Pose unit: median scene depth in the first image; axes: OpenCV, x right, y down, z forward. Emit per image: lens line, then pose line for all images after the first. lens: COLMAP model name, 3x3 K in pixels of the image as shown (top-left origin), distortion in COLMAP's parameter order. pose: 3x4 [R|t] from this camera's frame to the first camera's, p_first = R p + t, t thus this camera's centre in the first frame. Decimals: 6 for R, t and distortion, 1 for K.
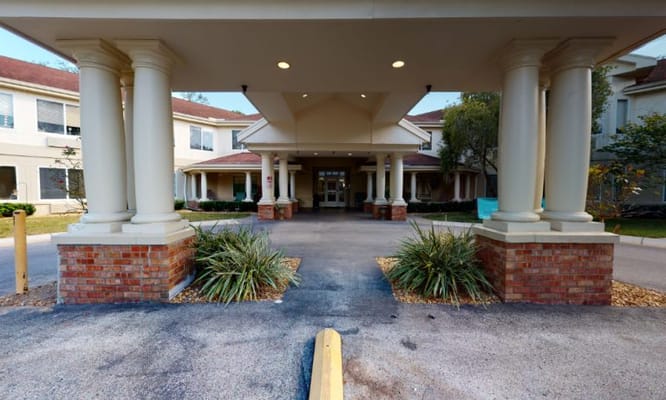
lens RADIAL K [[245.0, 0, 331.6], [0, 245.0, 200.4], [0, 0, 1]] dist [0.000149, -0.000092]
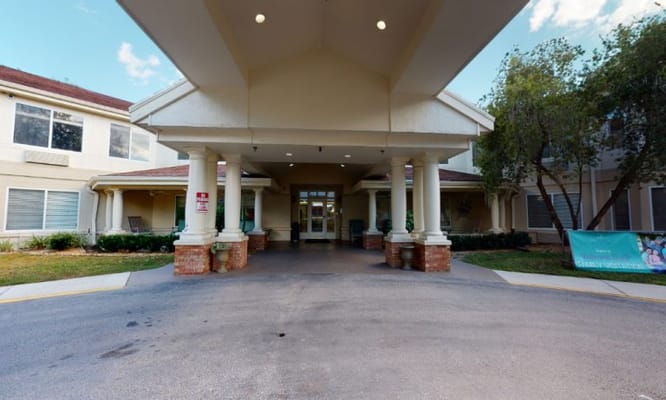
lens RADIAL K [[245.0, 0, 331.6], [0, 245.0, 200.4], [0, 0, 1]] dist [0.000149, -0.000092]
pose [[0.998258, 0.003624, 0.058885, 0.001382], [0.002567, 0.994499, -0.104710, -0.018043], [-0.058941, 0.104679, 0.992758, 0.373762]]
